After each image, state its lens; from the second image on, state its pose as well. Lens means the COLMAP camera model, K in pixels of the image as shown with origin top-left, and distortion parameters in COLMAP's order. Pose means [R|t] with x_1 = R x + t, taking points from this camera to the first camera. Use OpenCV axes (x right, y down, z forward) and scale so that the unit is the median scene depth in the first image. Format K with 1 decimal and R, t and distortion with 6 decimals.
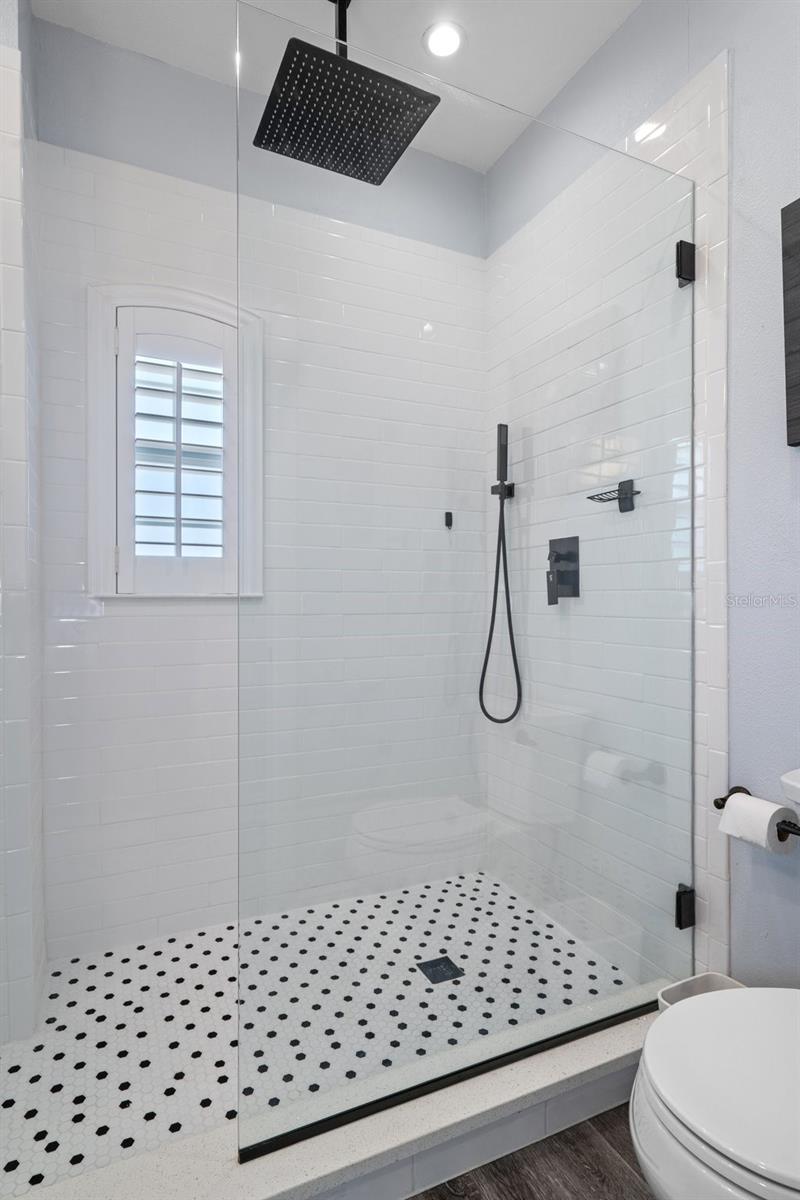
lens RADIAL K [[621.4, 0, 400.0], [0, 621.4, 600.0], [0, 0, 1]] dist [0.012645, -0.008734]
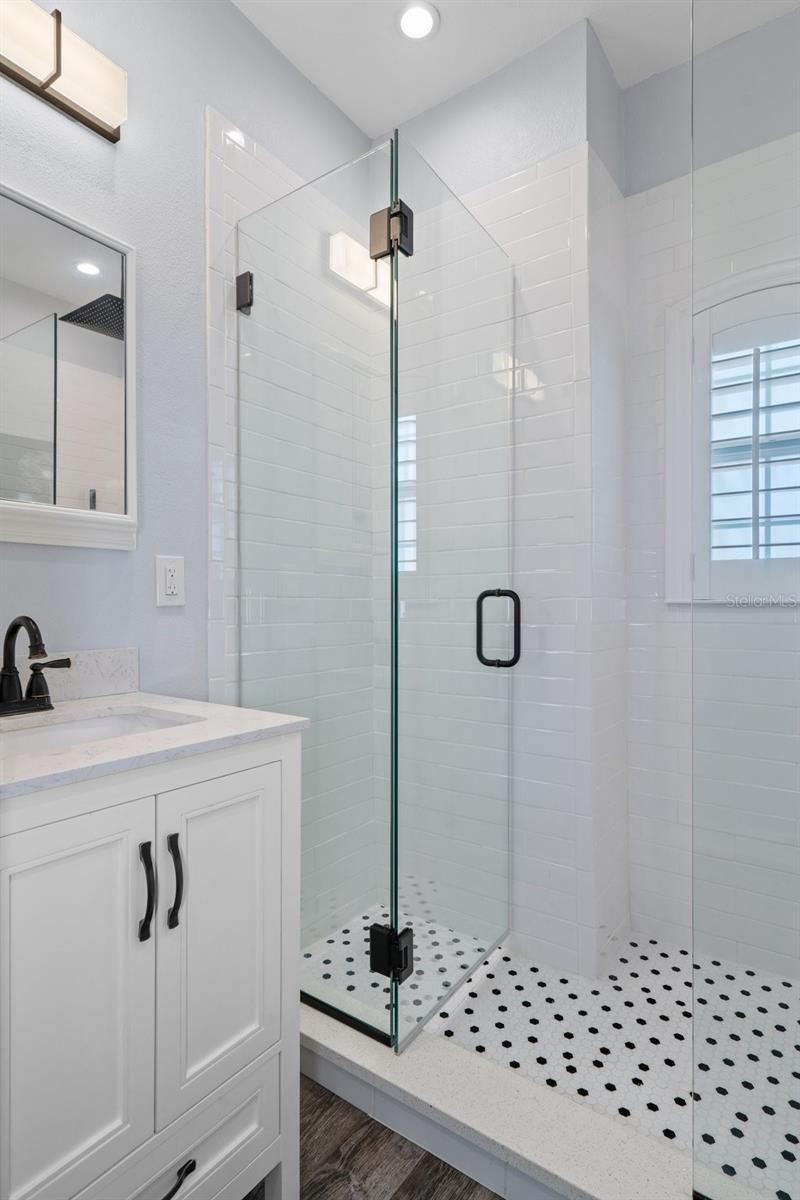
lens RADIAL K [[637.2, 0, 397.3], [0, 637.2, 606.2], [0, 0, 1]] dist [-0.004467, 0.001236]
pose [[0.468838, 0.006745, -0.883258, 0.254062], [-0.006444, 0.999970, 0.004215, -0.001058], [0.883260, 0.003716, 0.468868, 0.105449]]
